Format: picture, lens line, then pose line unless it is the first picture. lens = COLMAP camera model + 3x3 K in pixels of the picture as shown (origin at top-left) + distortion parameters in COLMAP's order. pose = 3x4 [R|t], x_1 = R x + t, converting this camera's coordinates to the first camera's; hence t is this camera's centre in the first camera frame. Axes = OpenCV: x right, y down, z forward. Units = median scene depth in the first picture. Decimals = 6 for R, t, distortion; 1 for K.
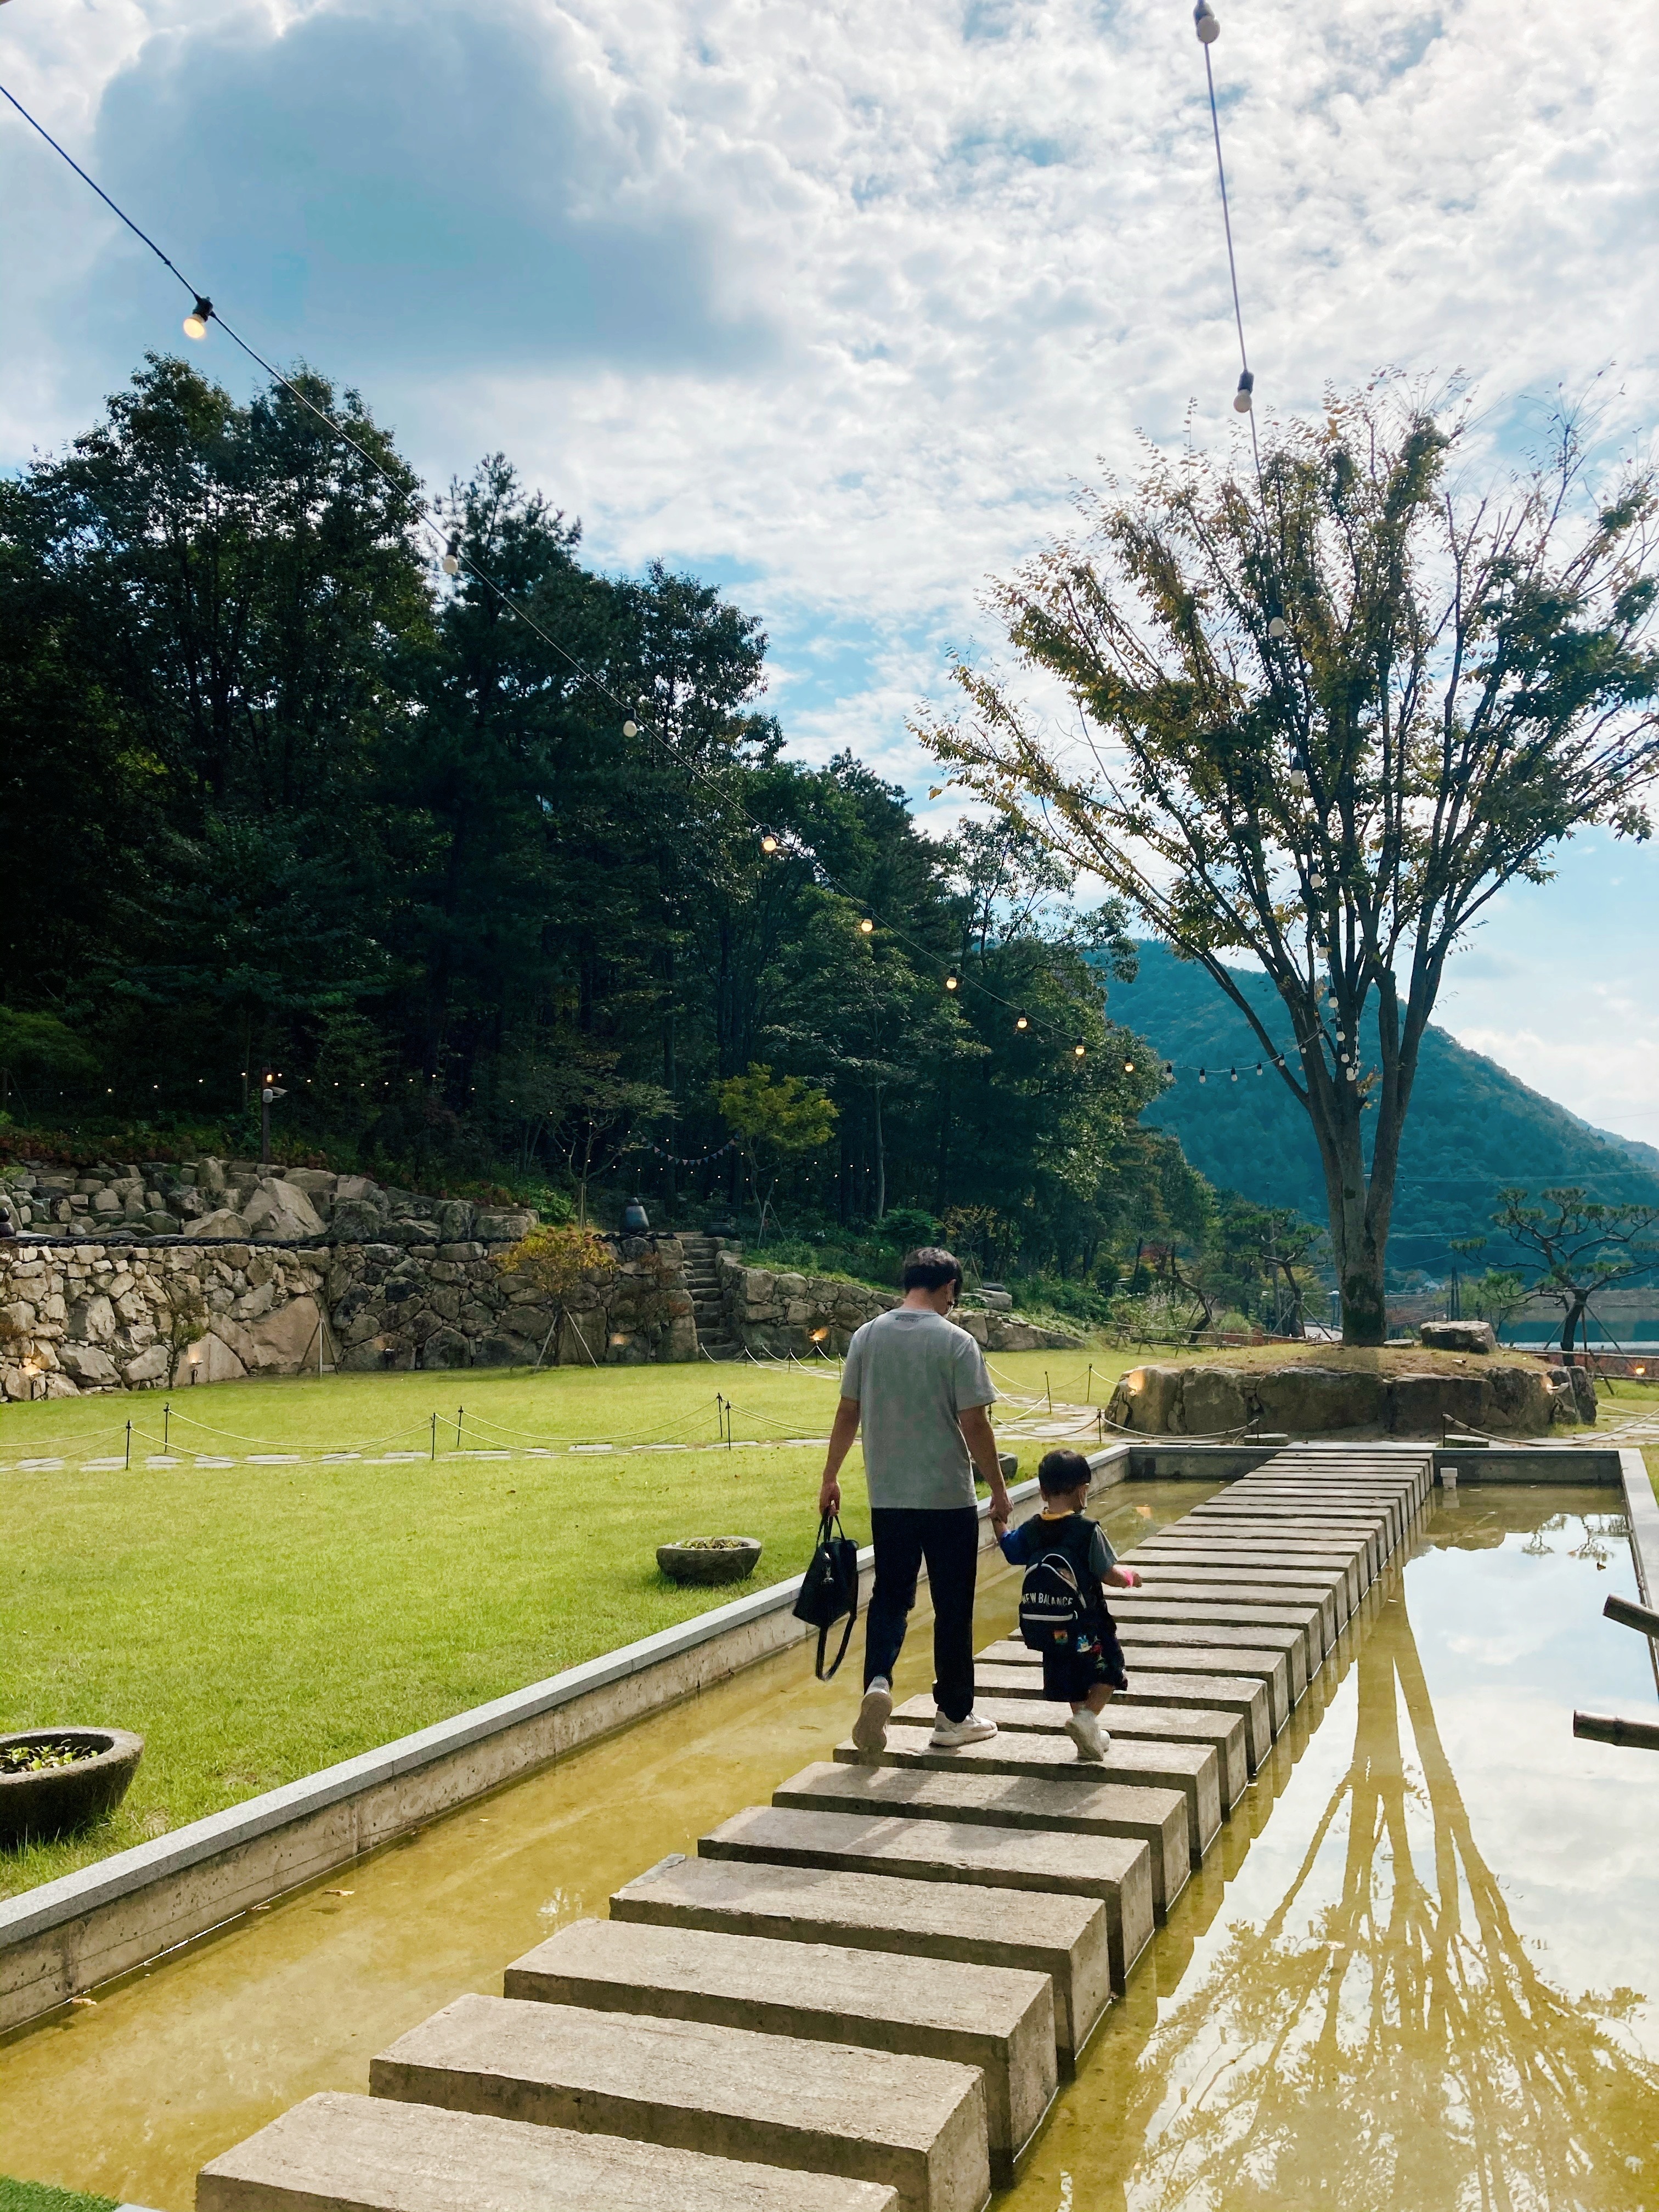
lens RADIAL K [[1806.8, 0, 829.5], [0, 1806.8, 1106.0], [0, 0, 1]] dist [0.007533, 0.003947]
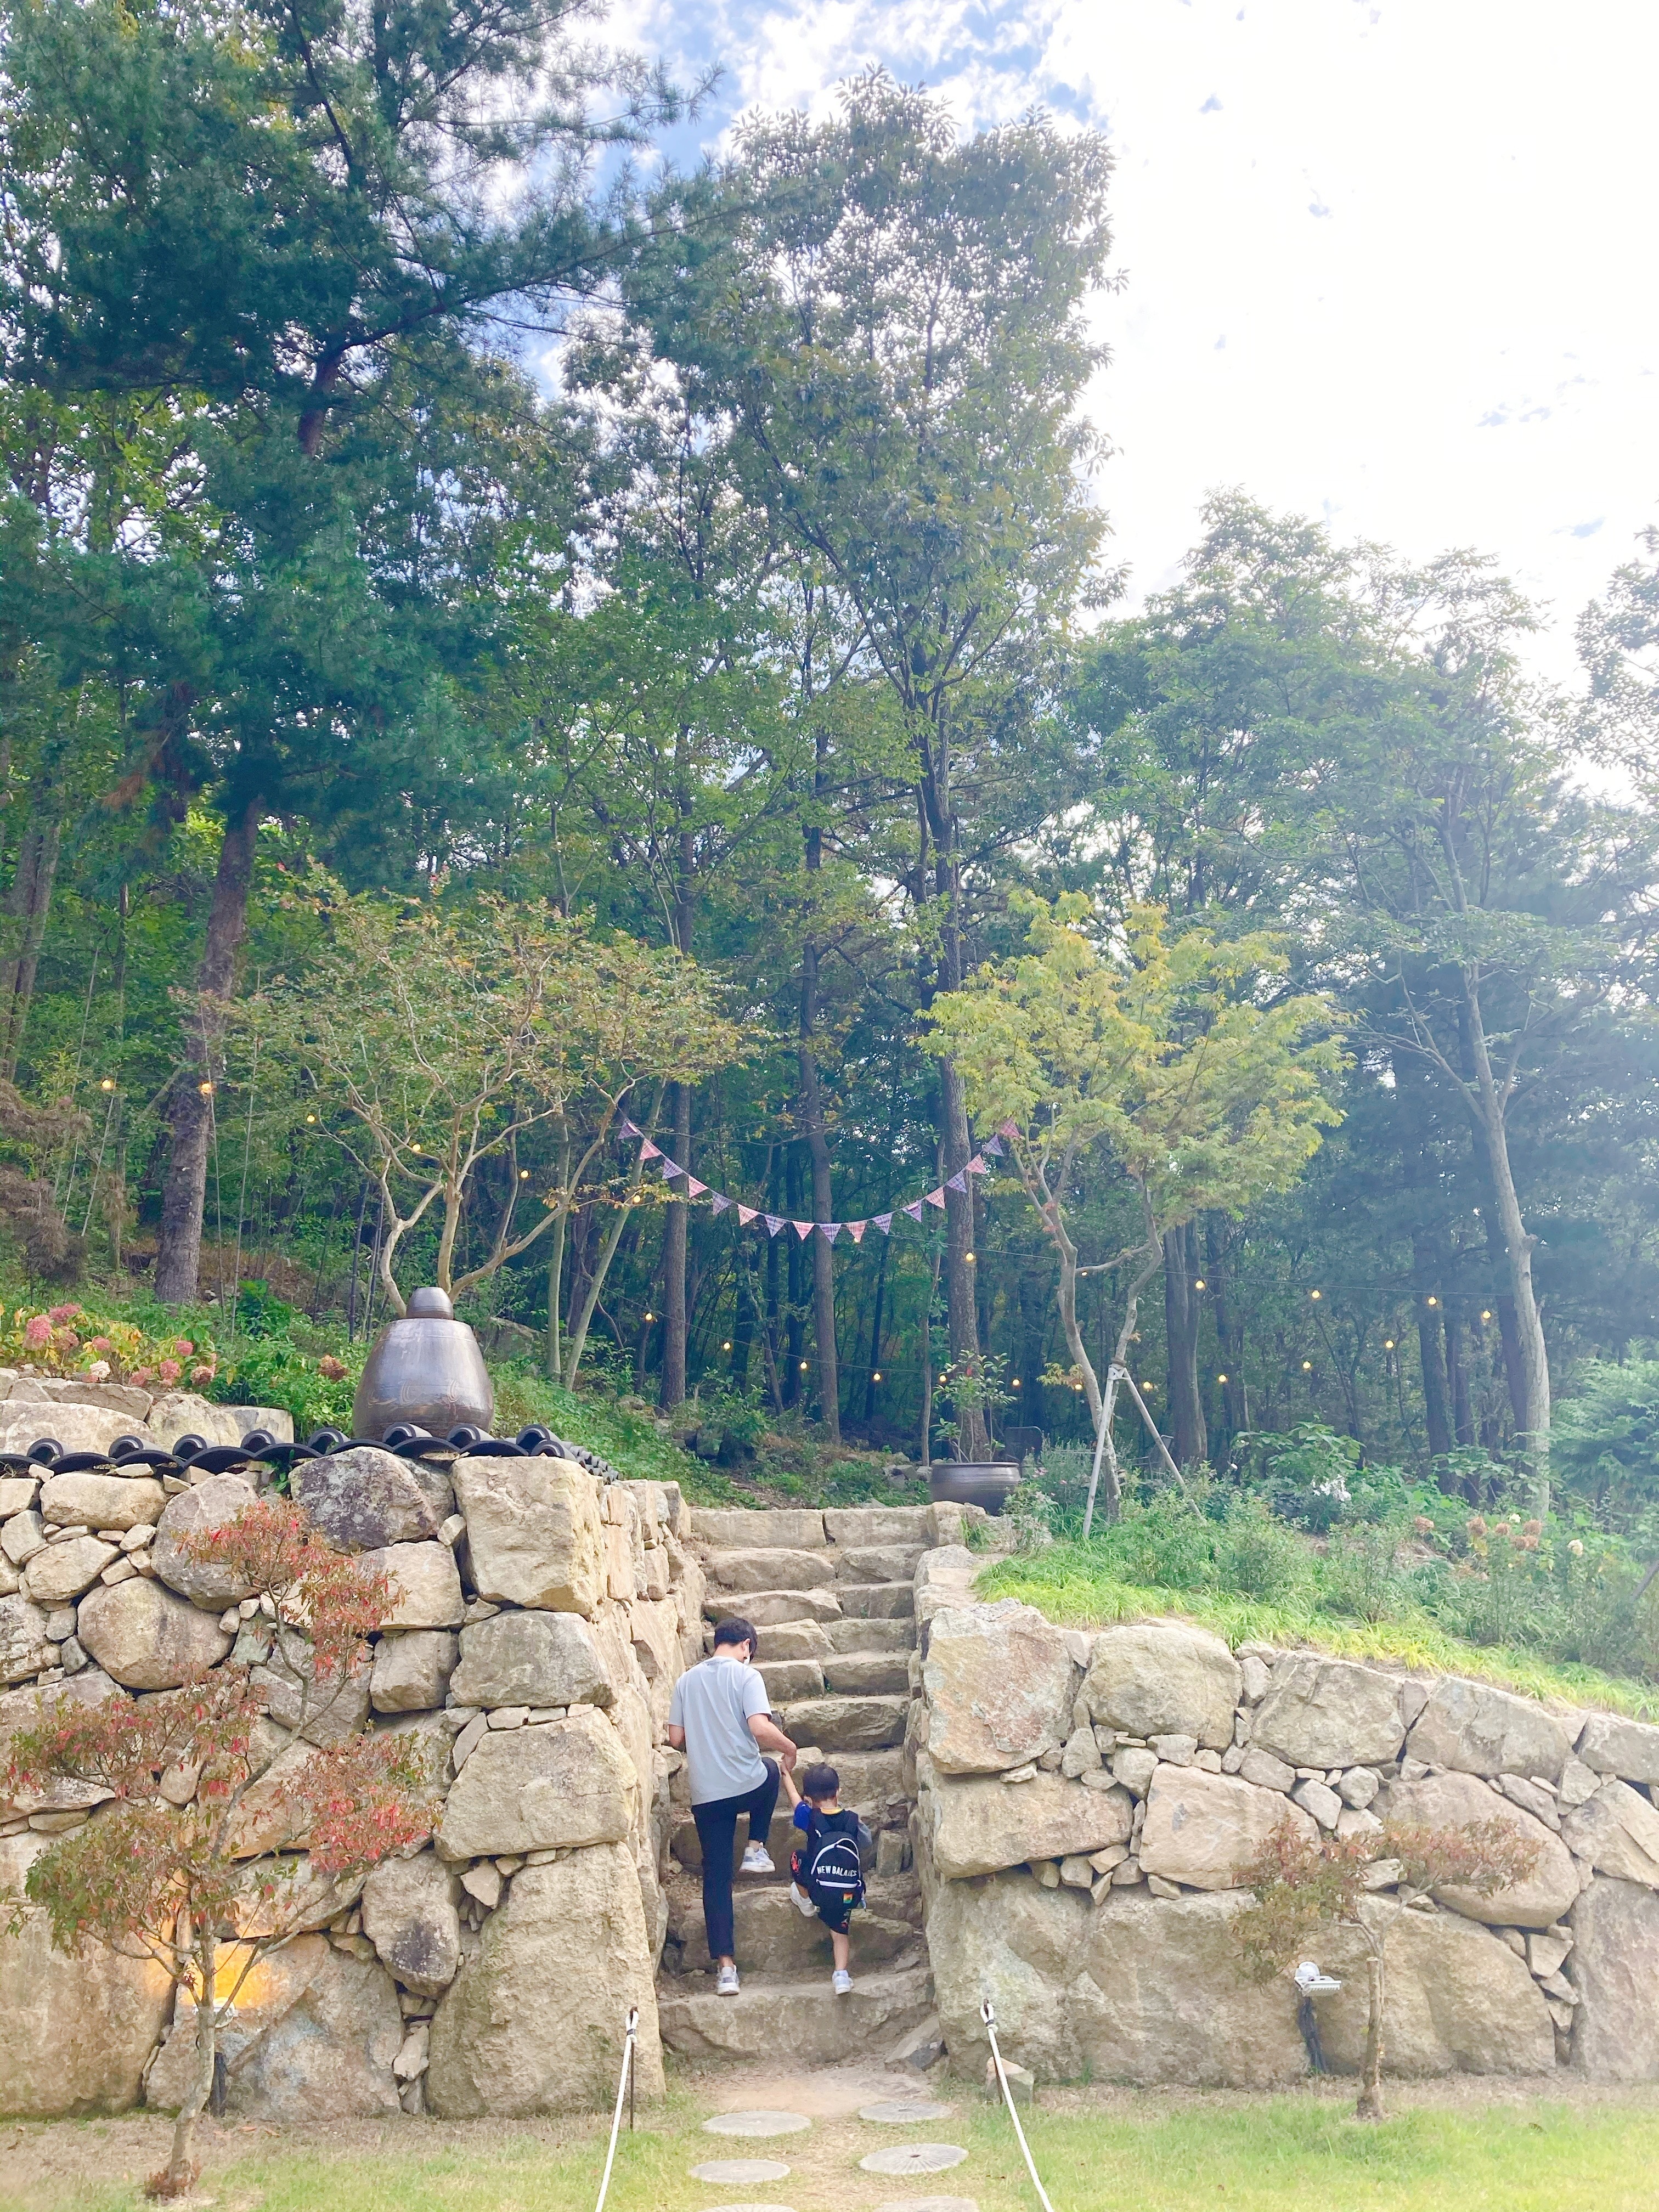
lens RADIAL K [[1806.8, 0, 829.5], [0, 1806.8, 1106.0], [0, 0, 1]] dist [0.007533, 0.003947]
pose [[0.950143, -0.096702, -0.296441, 0.010586], [0.031933, 0.975873, -0.215990, 0.078737], [0.310176, 0.195755, 0.930307, 0.787938]]
